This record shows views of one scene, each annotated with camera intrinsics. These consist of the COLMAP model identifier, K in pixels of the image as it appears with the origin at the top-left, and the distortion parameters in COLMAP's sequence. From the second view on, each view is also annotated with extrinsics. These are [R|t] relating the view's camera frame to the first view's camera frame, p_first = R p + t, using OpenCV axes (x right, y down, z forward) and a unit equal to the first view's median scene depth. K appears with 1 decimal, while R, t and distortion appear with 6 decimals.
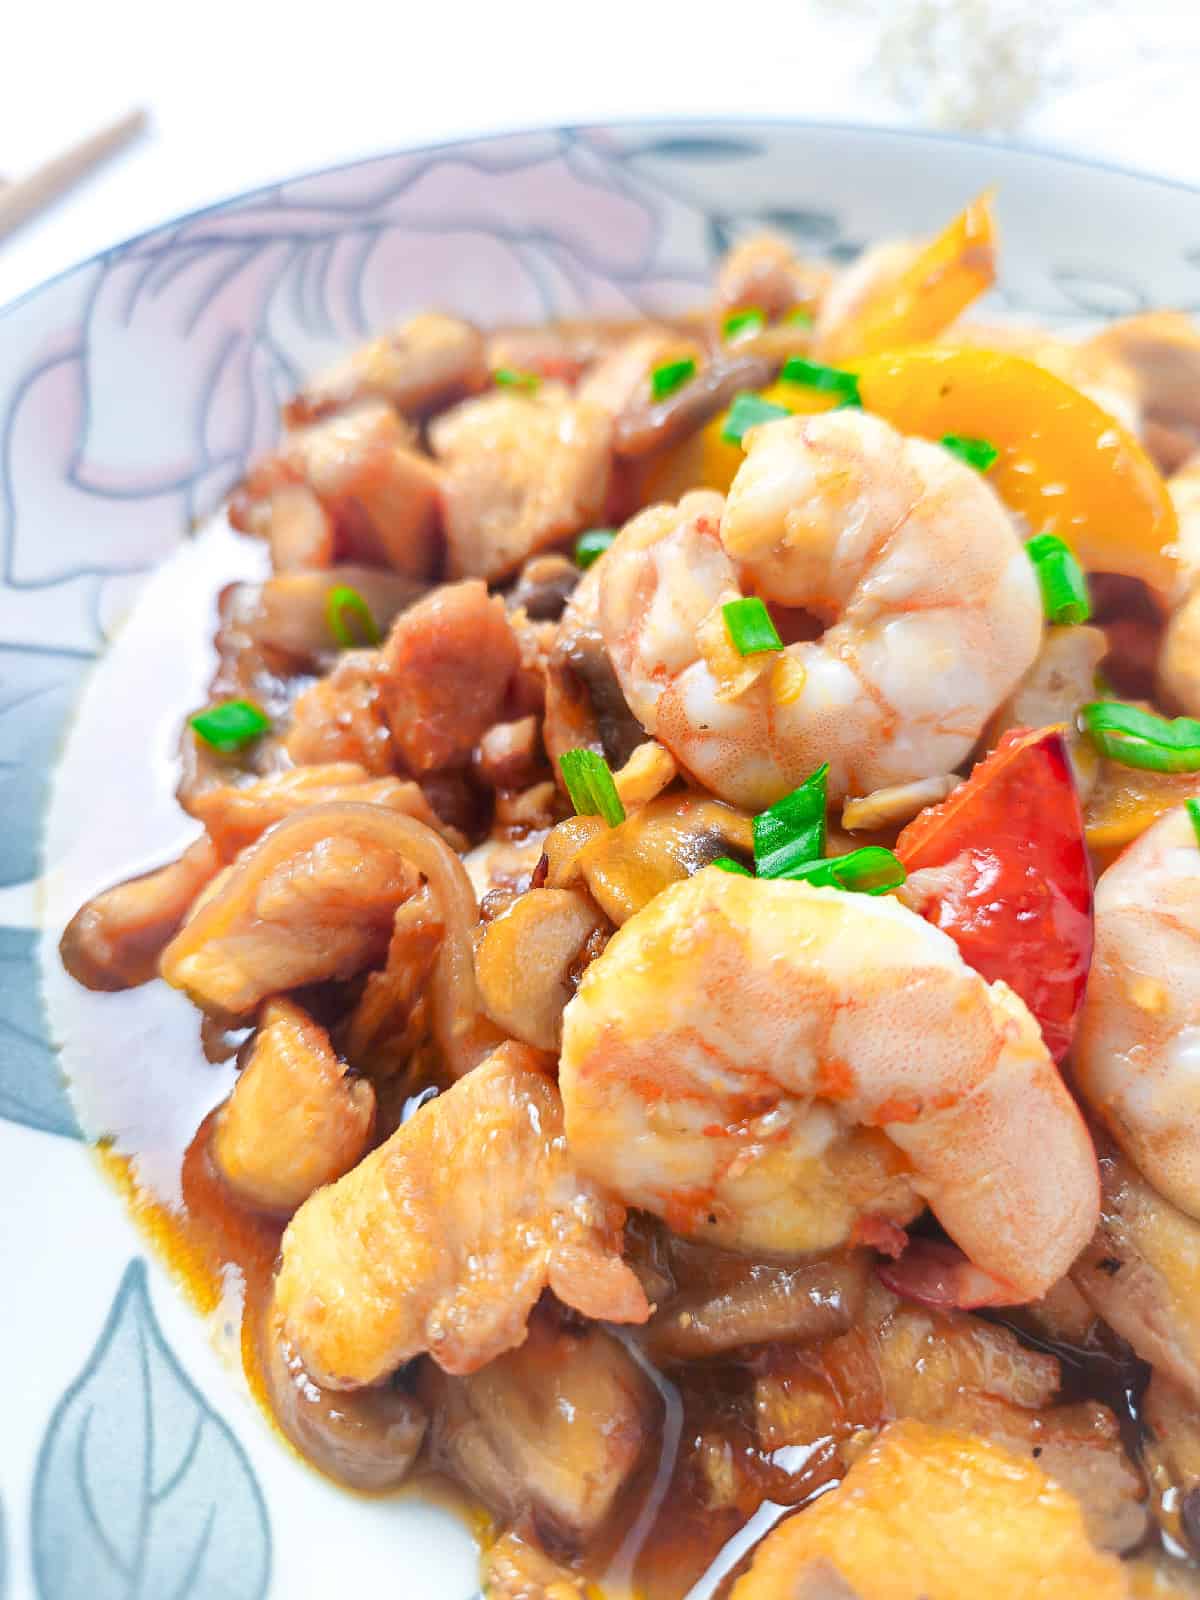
lens RADIAL K [[1157.4, 0, 606.9], [0, 1157.4, 811.4], [0, 0, 1]] dist [-0.069438, 0.009508]
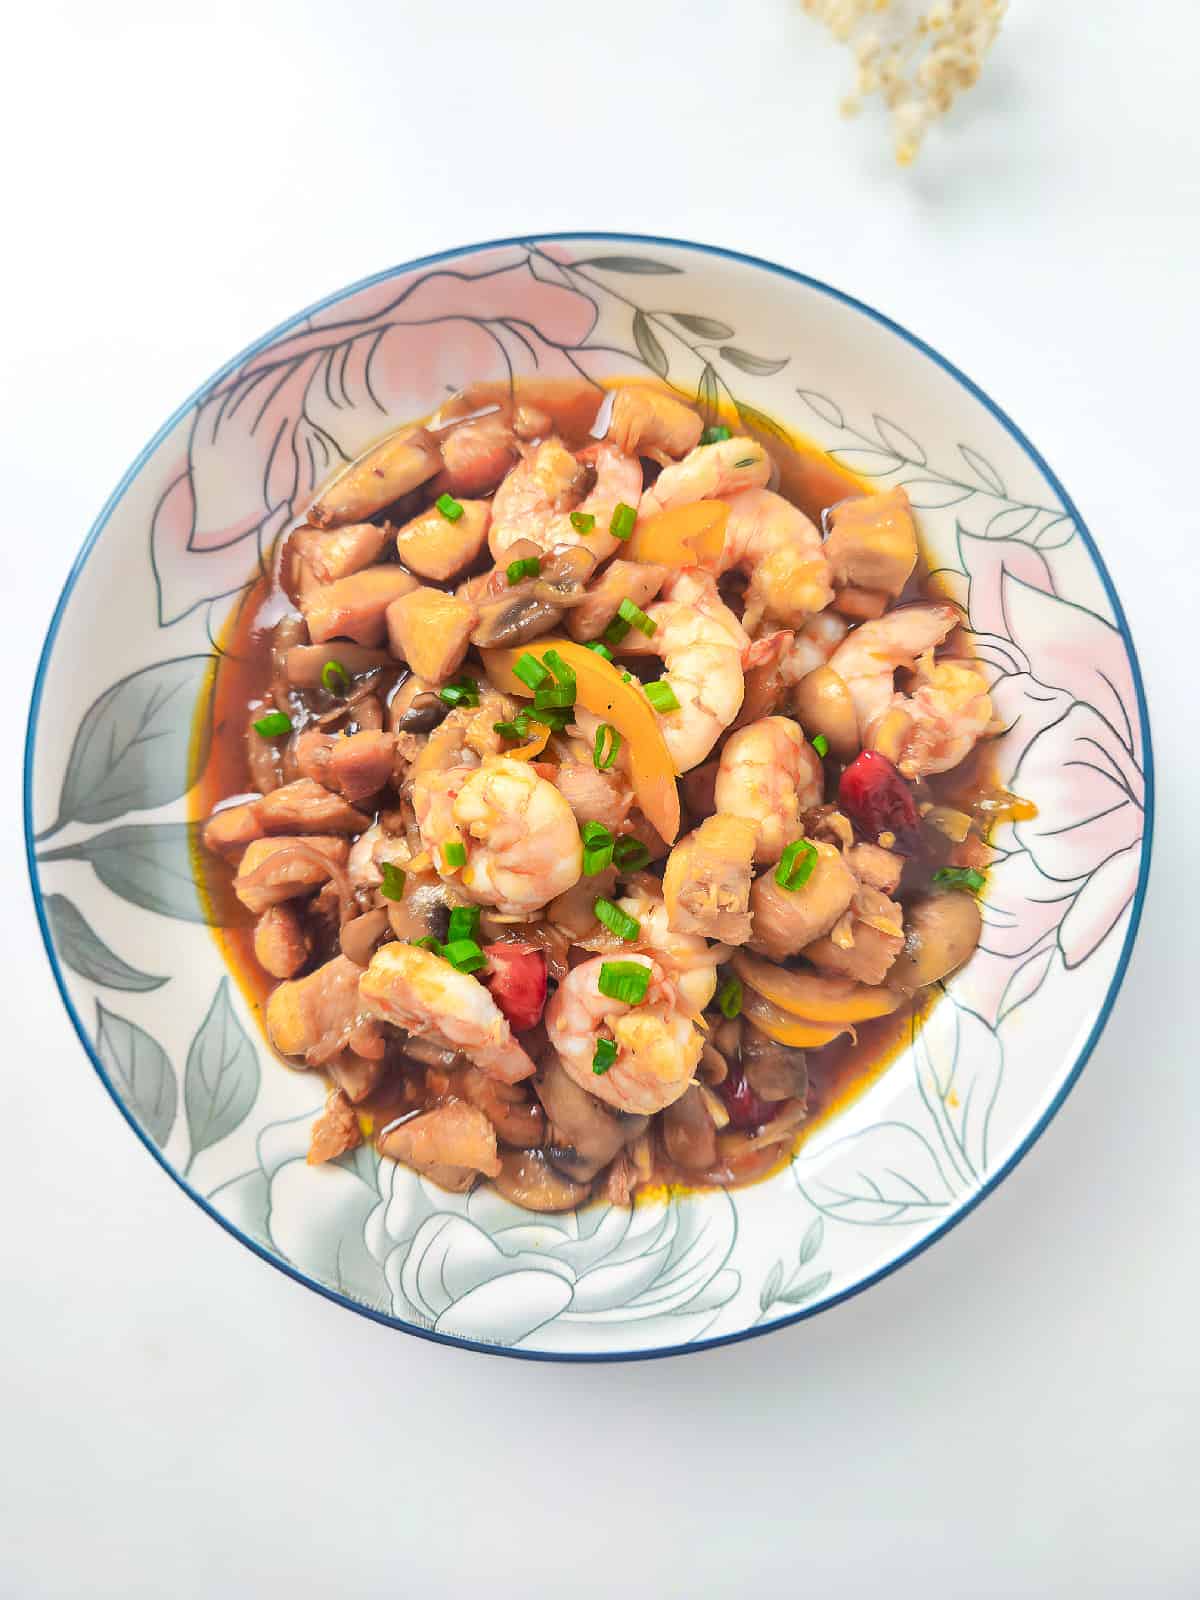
lens RADIAL K [[1077.0, 0, 603.0], [0, 1077.0, 788.8], [0, 0, 1]] dist [0.008687, -0.005092]
pose [[0.967722, 0.241059, -0.073518, 0.551704], [-0.152008, 0.790980, 0.592658, -1.633103], [0.201017, -0.562353, 0.802092, -0.660084]]
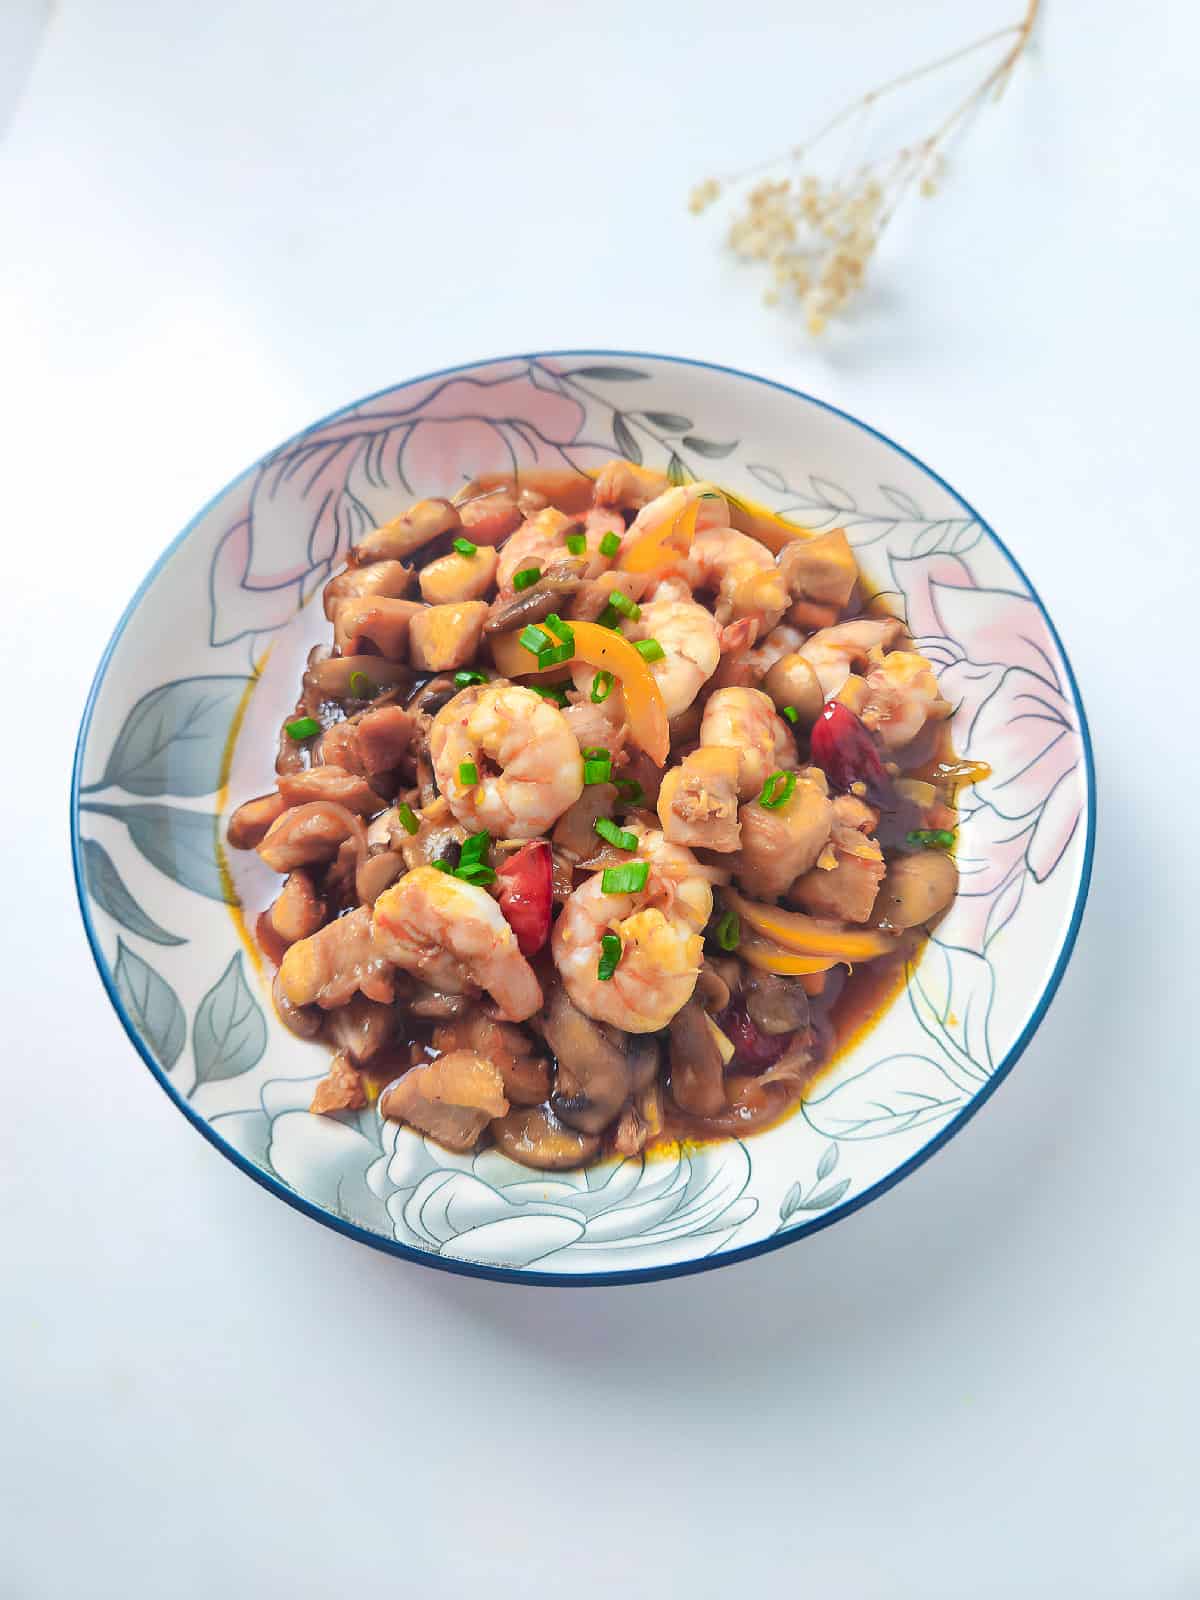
lens RADIAL K [[1077.0, 0, 611.6], [0, 1077.0, 802.2], [0, 0, 1]] dist [0.008687, -0.005092]
pose [[0.976143, 0.173472, -0.130583, 0.777406], [-0.133044, 0.953151, 0.271666, -0.807529], [0.171591, -0.247811, 0.953491, -1.316276]]
